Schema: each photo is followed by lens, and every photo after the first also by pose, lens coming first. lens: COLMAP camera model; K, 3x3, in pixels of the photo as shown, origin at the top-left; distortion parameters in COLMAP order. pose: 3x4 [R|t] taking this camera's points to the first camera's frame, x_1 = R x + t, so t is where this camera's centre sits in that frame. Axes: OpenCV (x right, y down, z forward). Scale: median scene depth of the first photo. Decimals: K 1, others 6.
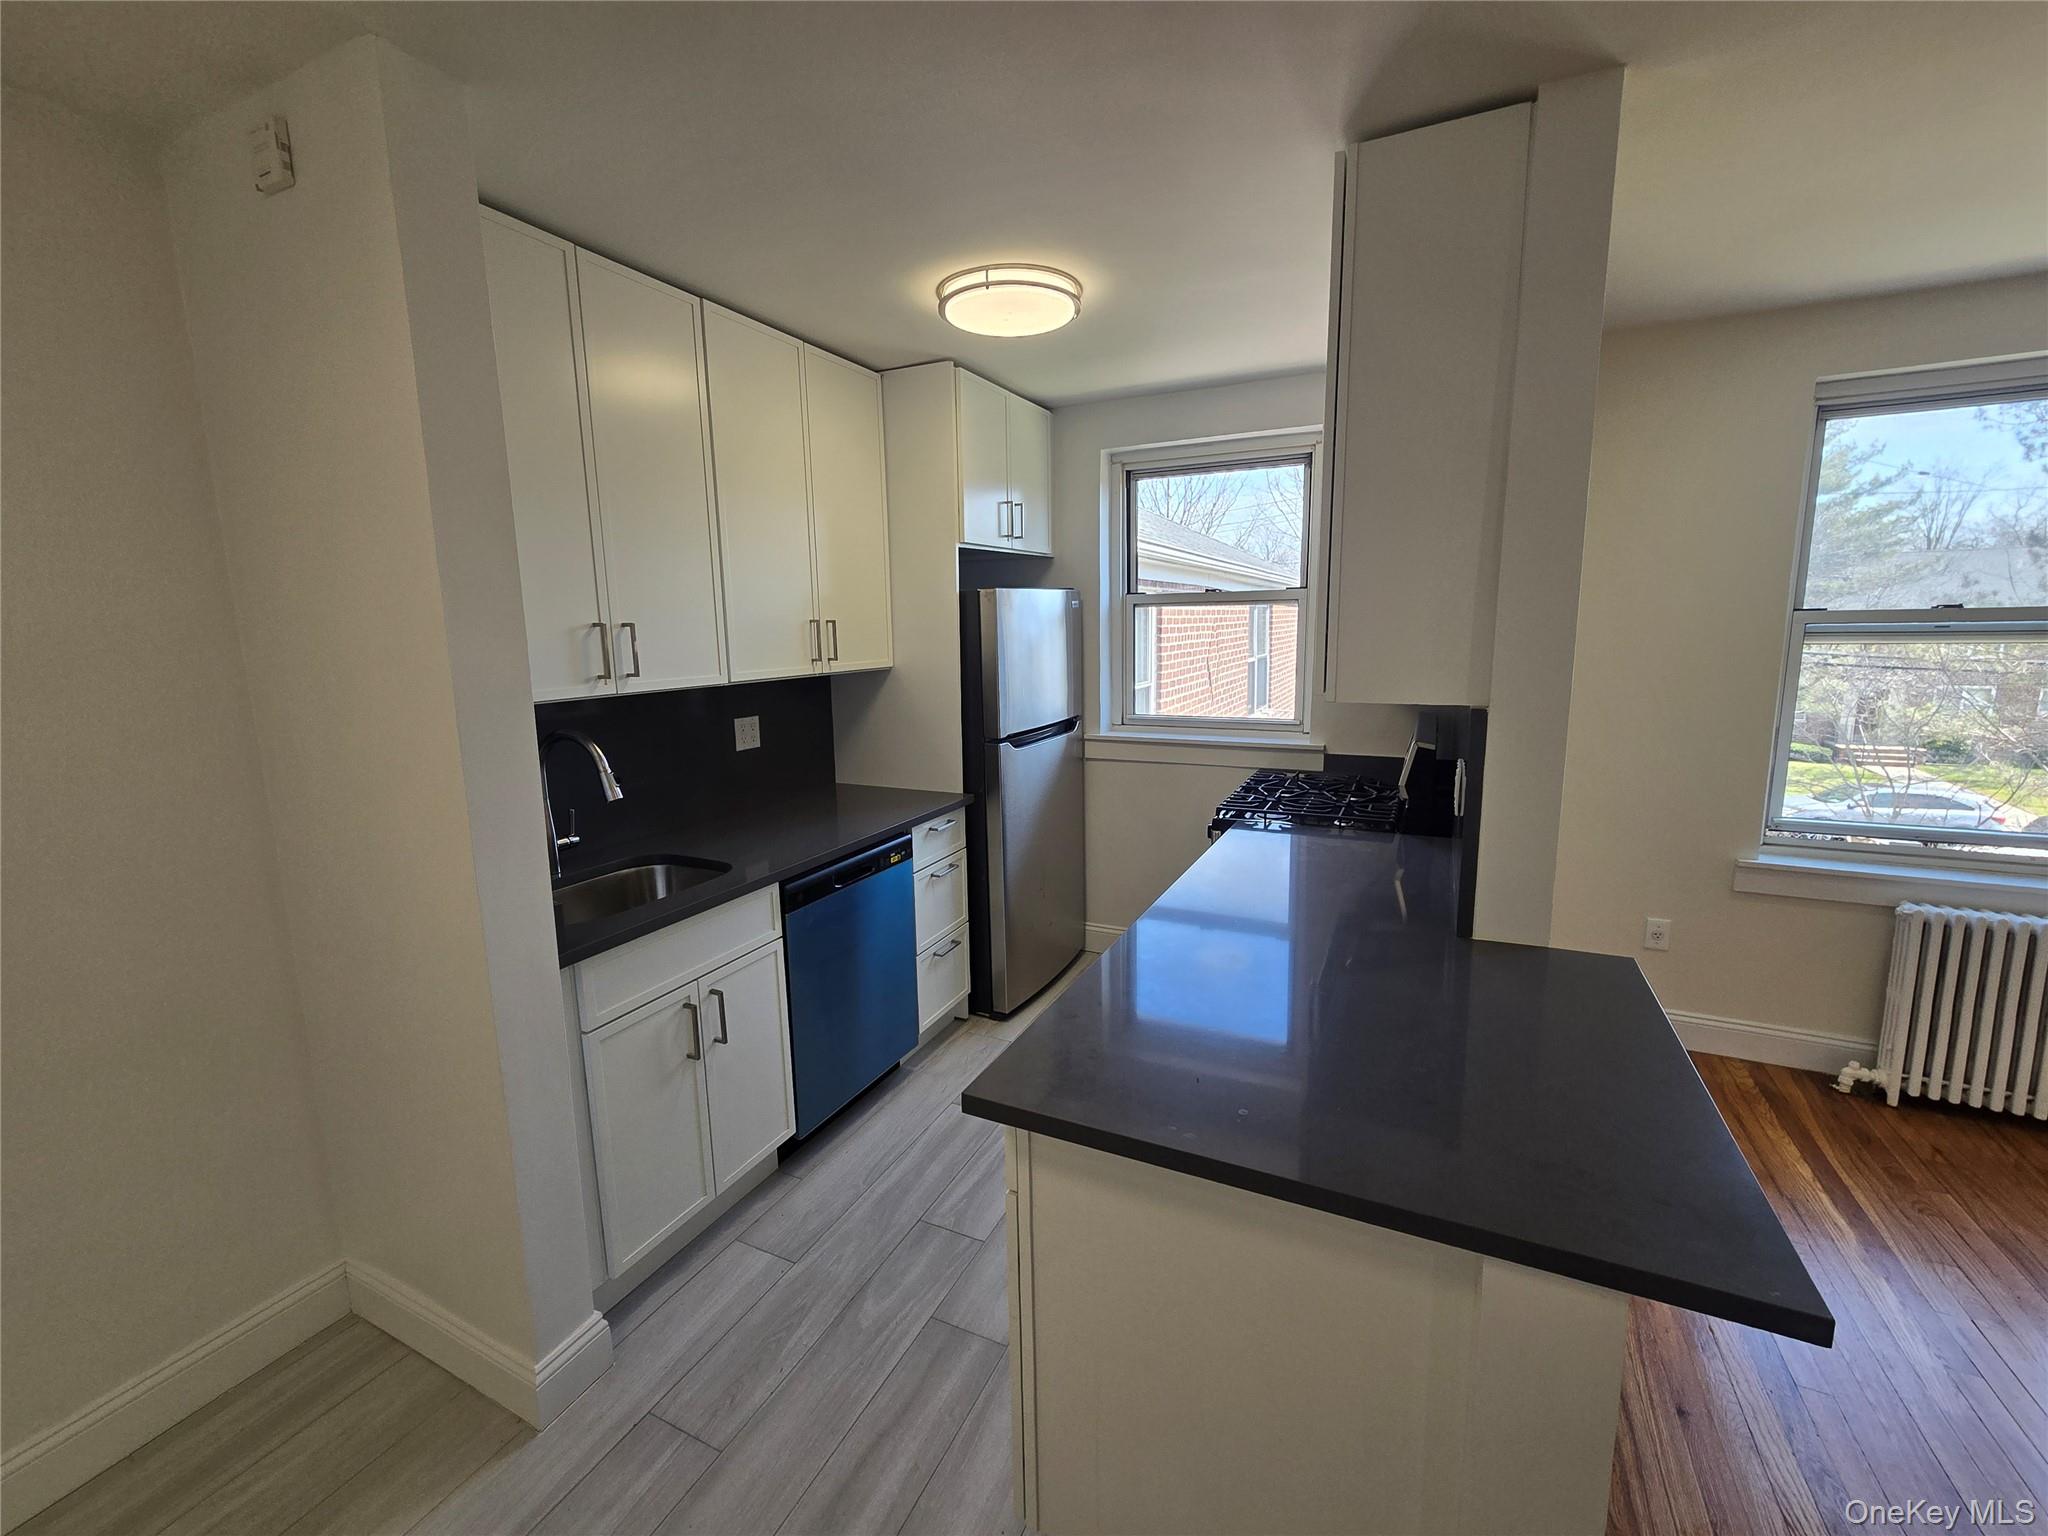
lens RADIAL K [[837.3, 0, 1024.9], [0, 837.3, 759.6], [0, 0, 1]] dist [0.000621, 0.000071]
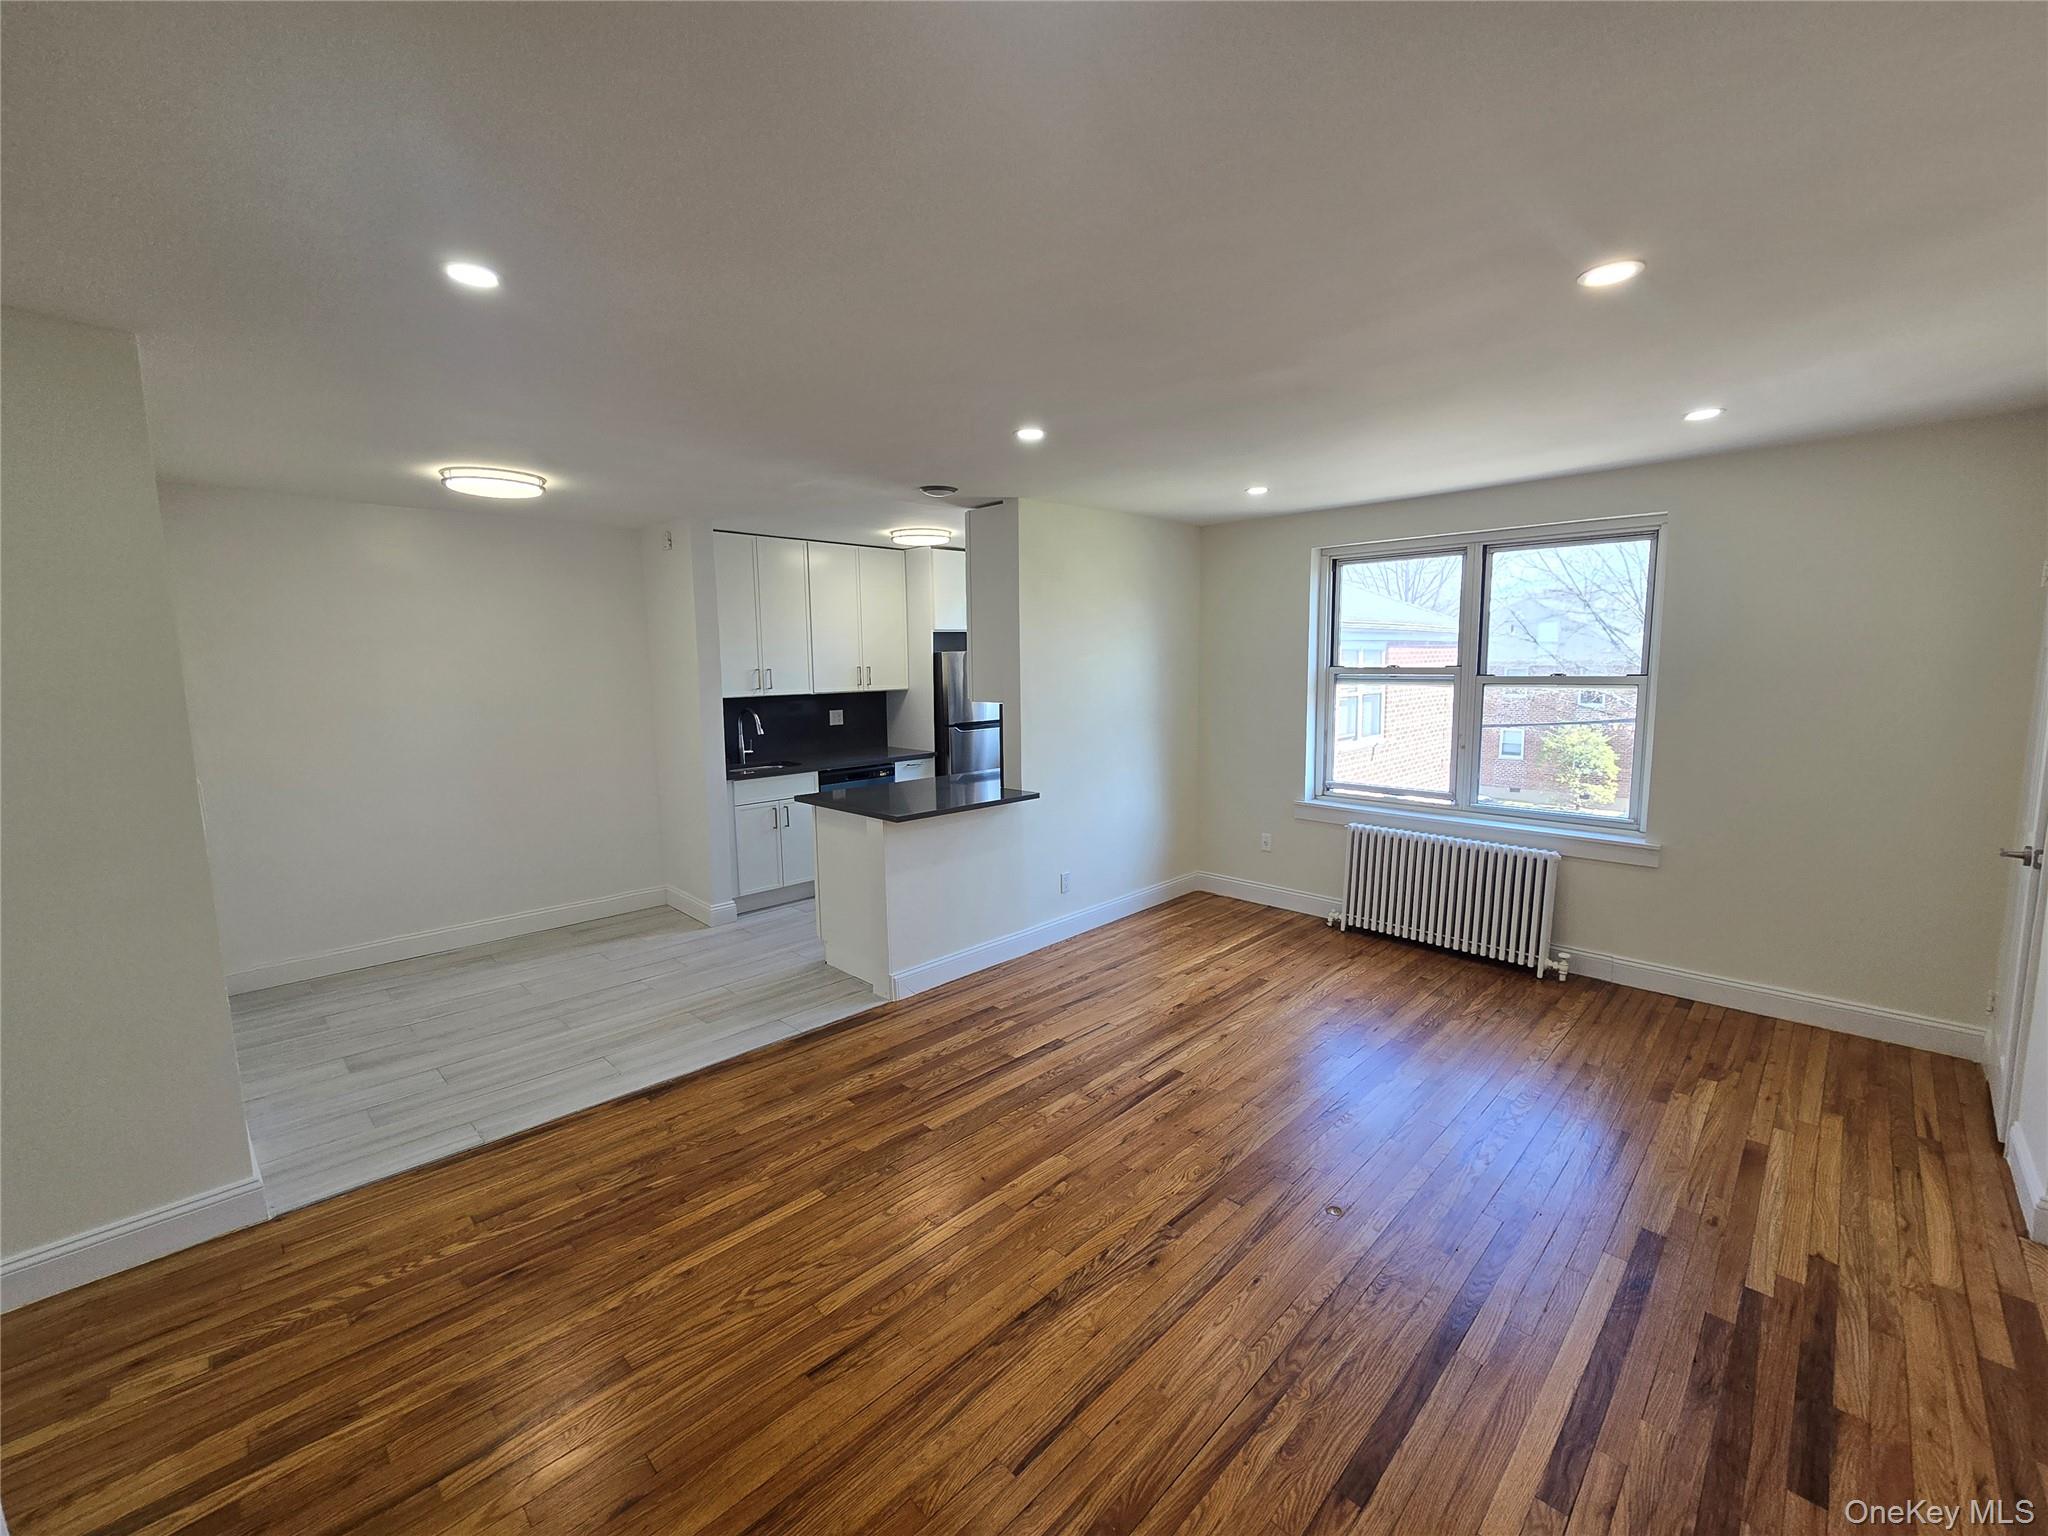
lens RADIAL K [[835.3, 0, 1028.1], [0, 835.3, 763.9], [0, 0, 1]] dist [-0.000867, -0.000275]
pose [[0.945178, 0.047398, -0.323098, 0.843555], [-0.057578, 0.998098, -0.022017, 0.107690], [0.321440, 0.039414, 0.946109, -0.888003]]
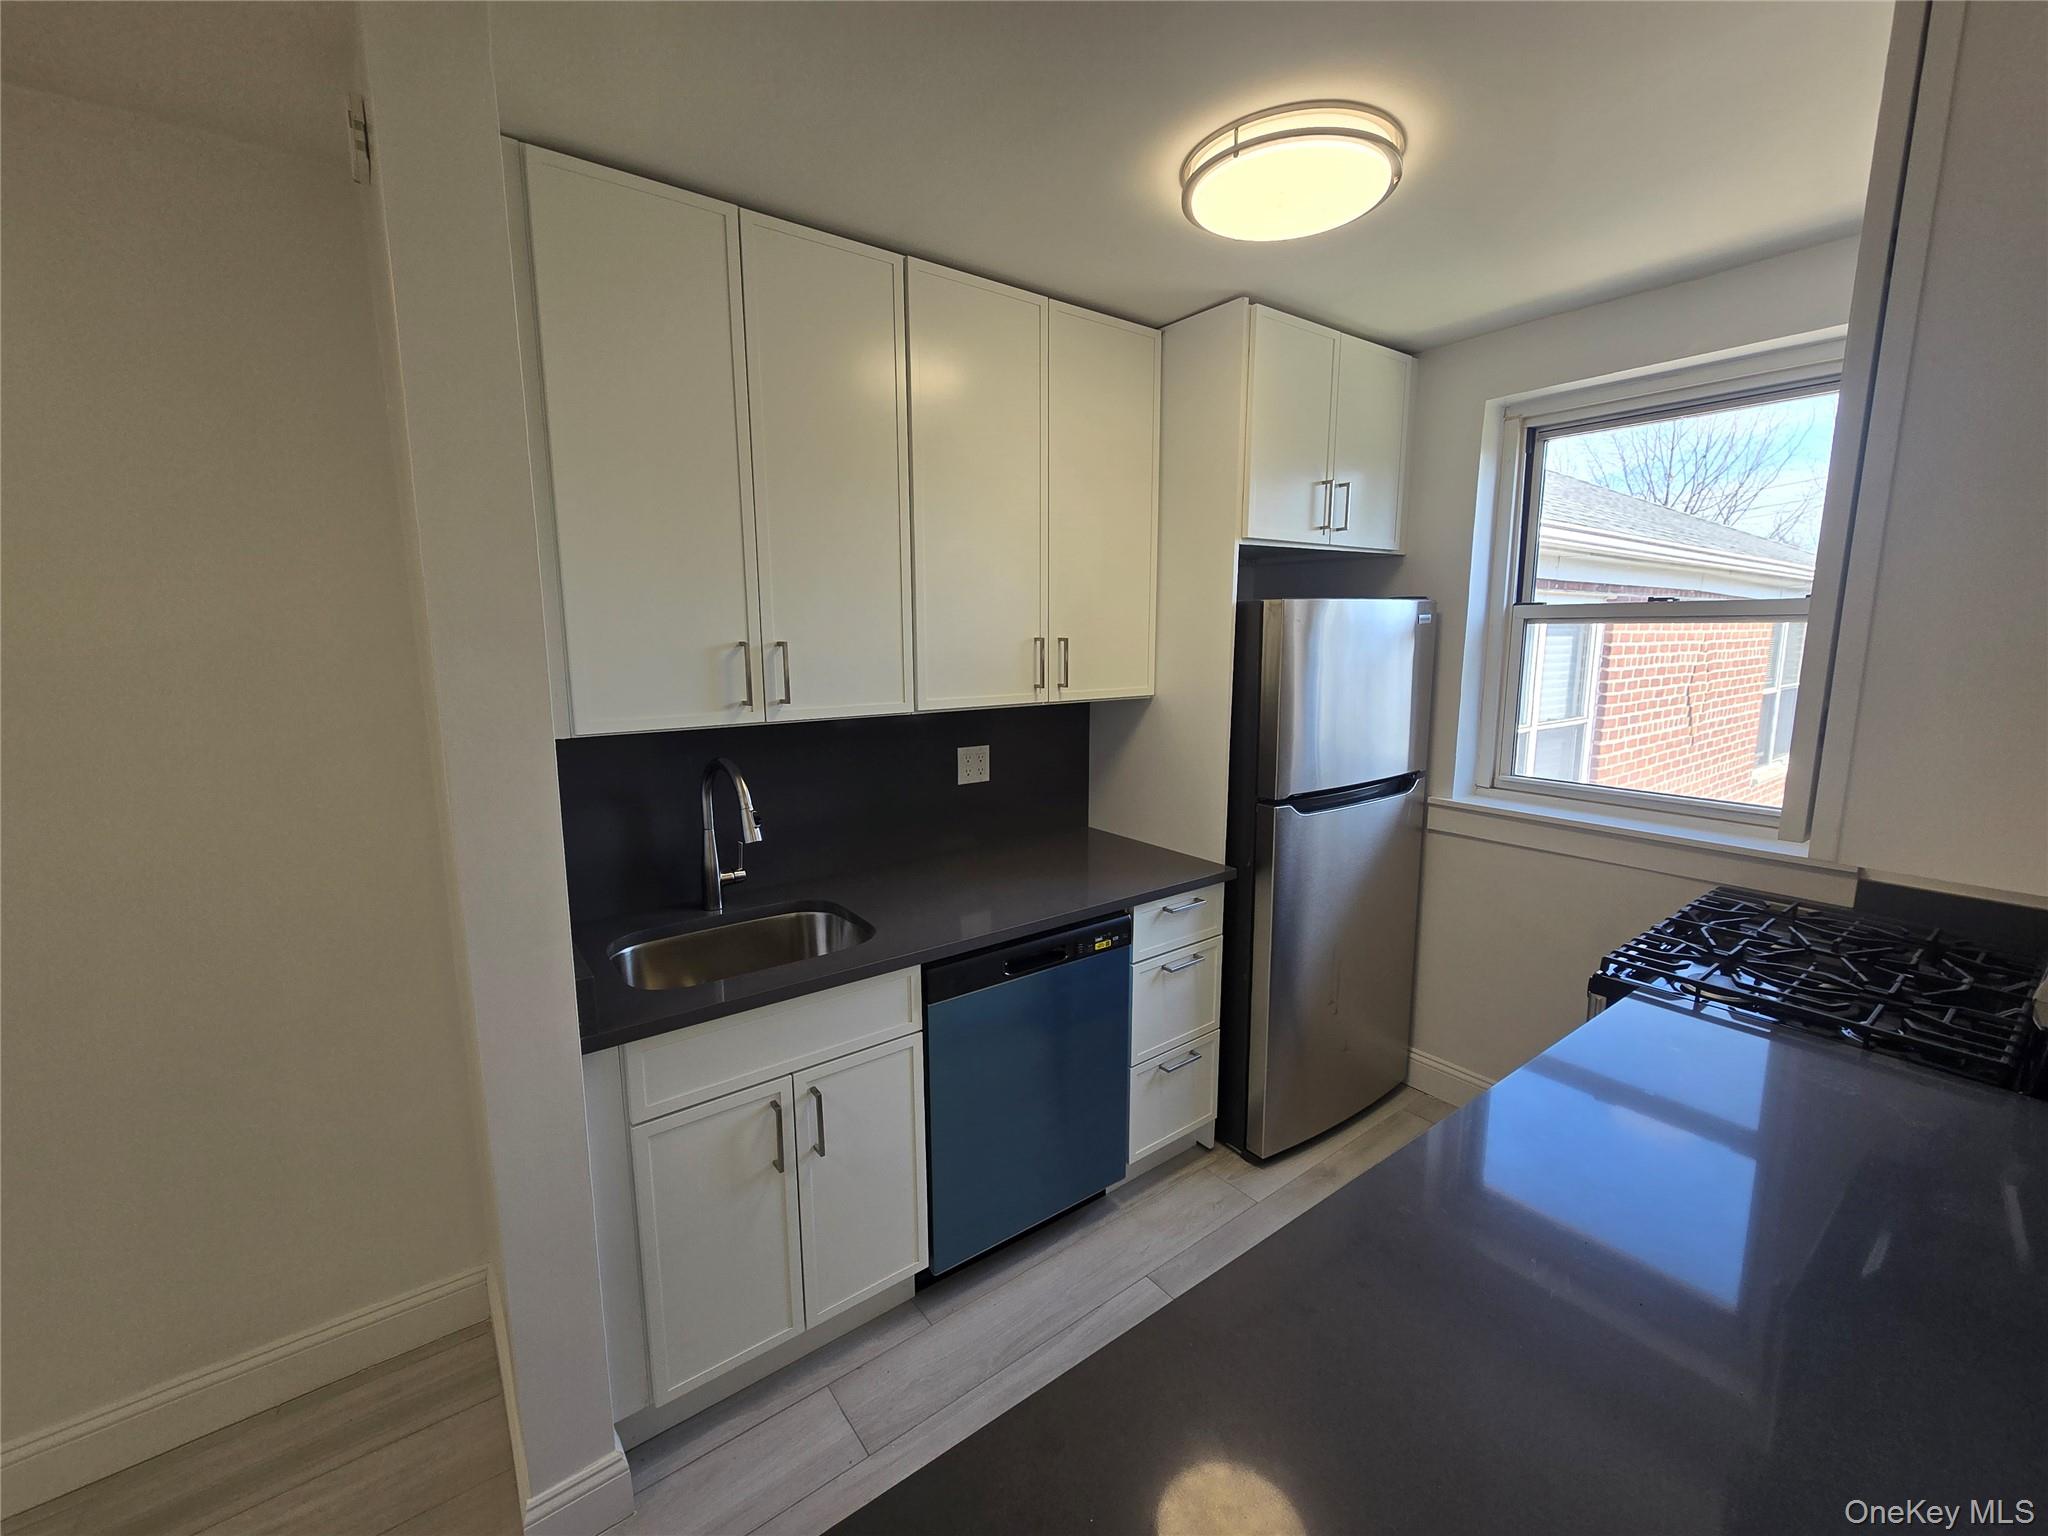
lens RADIAL K [[835.3, 0, 1028.1], [0, 835.3, 763.9], [0, 0, 1]] dist [-0.000867, -0.000275]
pose [[0.888815, 0.087042, -0.449923, 0.109783], [-0.087377, 0.995973, 0.020070, -0.054607], [0.449858, 0.021475, 0.892842, 0.245304]]
